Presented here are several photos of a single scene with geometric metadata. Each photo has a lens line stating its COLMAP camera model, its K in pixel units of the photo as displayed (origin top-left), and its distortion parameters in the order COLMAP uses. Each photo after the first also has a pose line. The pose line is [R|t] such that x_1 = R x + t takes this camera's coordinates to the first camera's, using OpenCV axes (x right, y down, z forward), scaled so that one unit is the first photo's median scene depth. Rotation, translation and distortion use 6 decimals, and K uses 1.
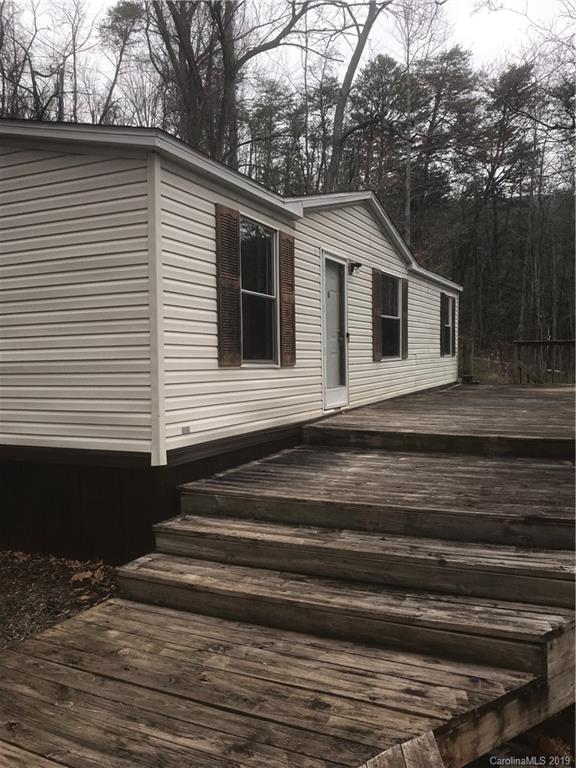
lens RADIAL K [[642.0, 0, 288.4], [0, 642.0, 382.8], [0, 0, 1]] dist [0.009976, -0.018210]
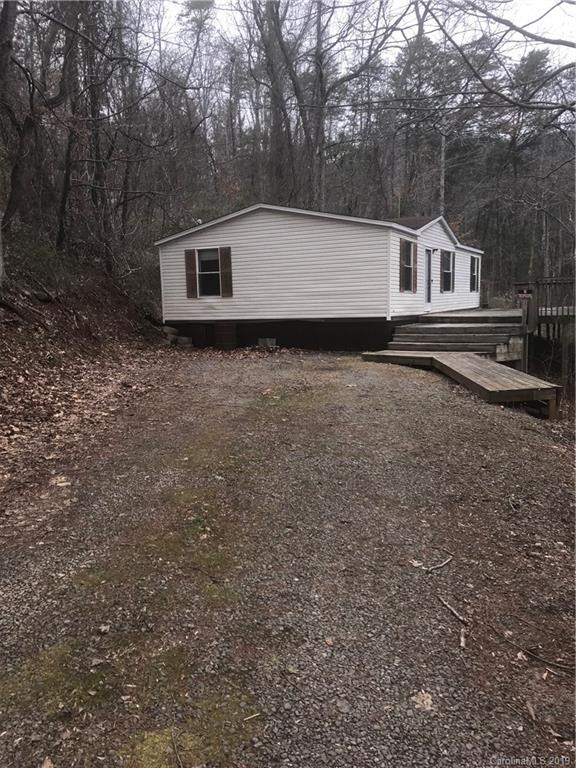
lens RADIAL K [[642.0, 0, 287.9], [0, 642.0, 386.5], [0, 0, 1]] dist [0.009976, -0.018210]
pose [[0.999482, -0.003335, -0.032024, -0.292602], [0.006201, 0.995939, 0.089816, 0.078367], [0.031594, -0.089968, 0.995443, -1.123430]]
